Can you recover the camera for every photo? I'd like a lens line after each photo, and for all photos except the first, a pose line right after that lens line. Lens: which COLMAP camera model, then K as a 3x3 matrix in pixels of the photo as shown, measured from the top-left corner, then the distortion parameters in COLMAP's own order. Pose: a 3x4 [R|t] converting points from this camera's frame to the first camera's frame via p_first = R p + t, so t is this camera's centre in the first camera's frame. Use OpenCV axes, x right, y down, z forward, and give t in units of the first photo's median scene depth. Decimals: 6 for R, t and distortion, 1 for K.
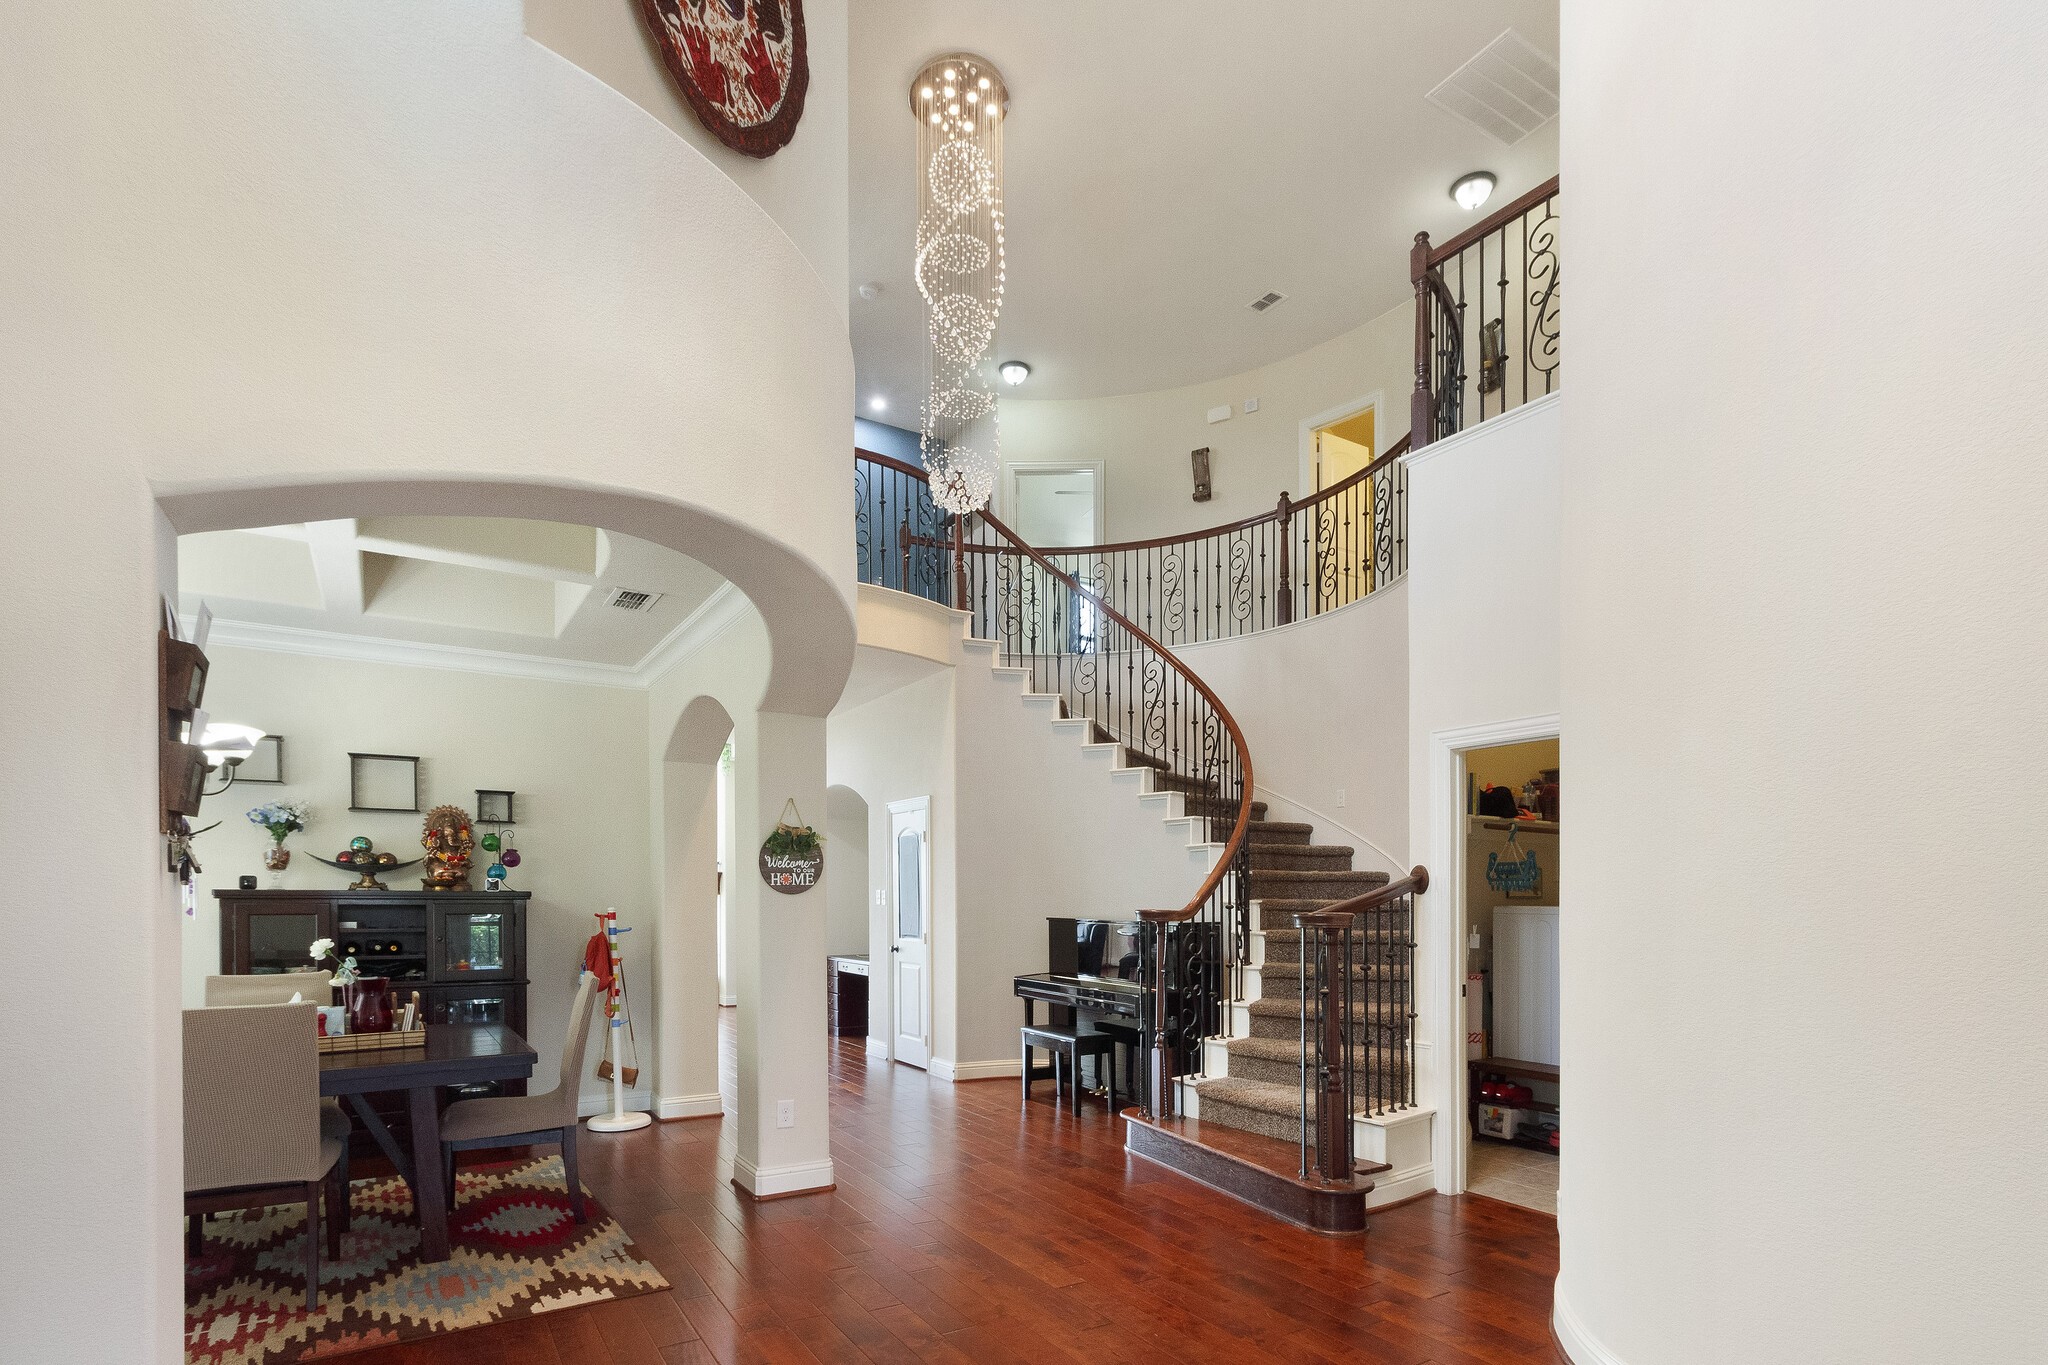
lens RADIAL K [[986.4, 0, 1024.0], [0, 986.4, 682.5], [0, 0, 1]] dist [-0.012996, 0.000016]
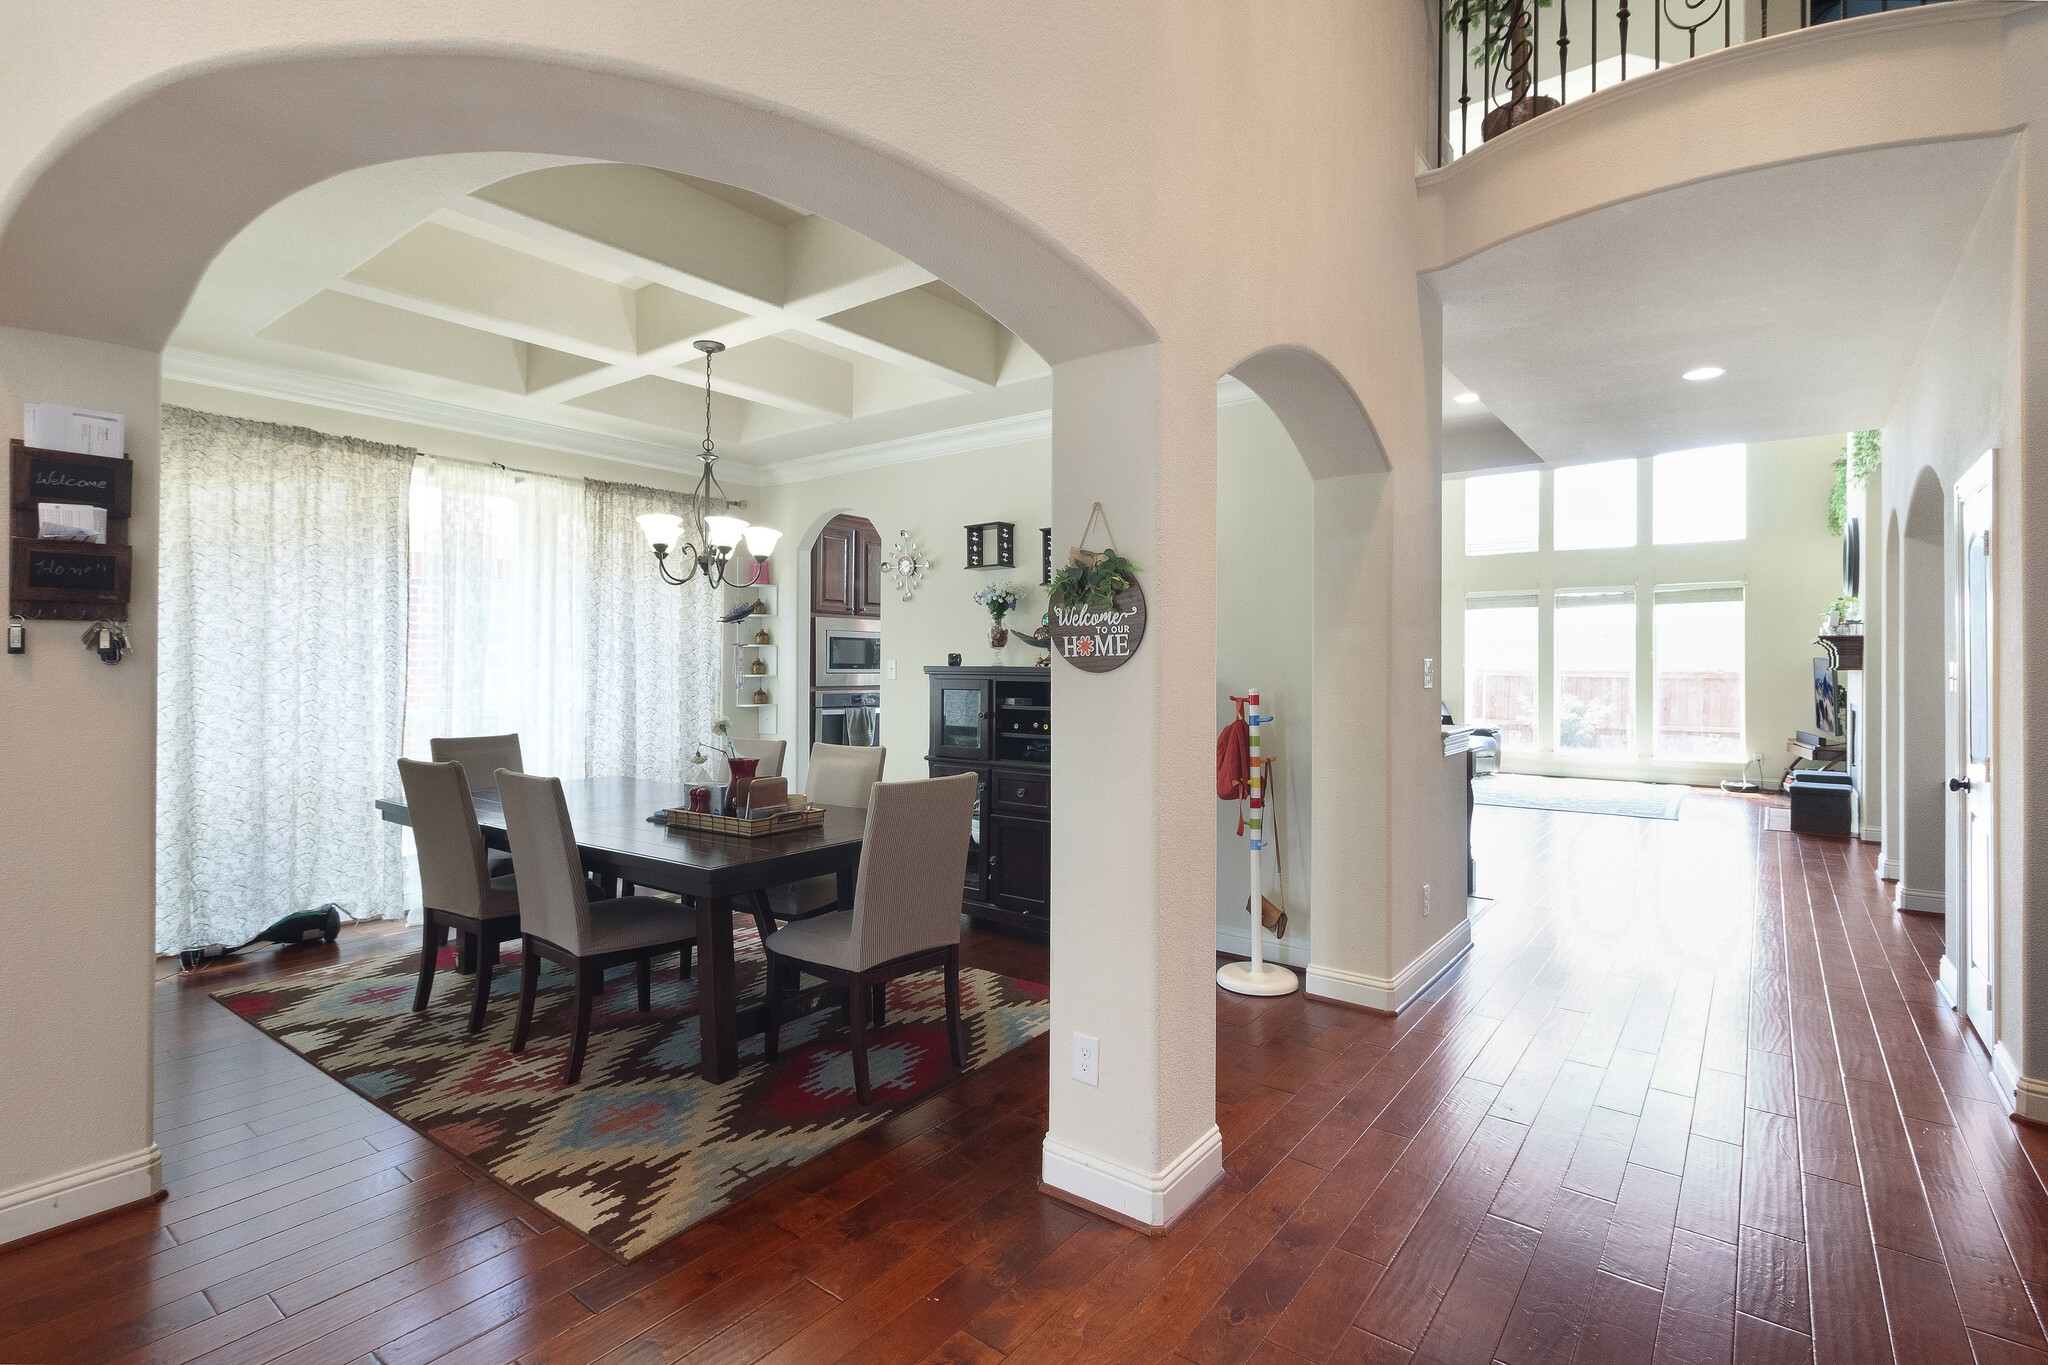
lens RADIAL K [[985.3, 0, 1014.0], [0, 985.3, 653.9], [0, 0, 1]] dist [0.009810, 0.000130]
pose [[0.353502, -0.011319, -0.935365, 0.220391], [0.197786, 0.978224, 0.062911, 0.137751], [0.914285, -0.207241, 0.348043, 0.658891]]
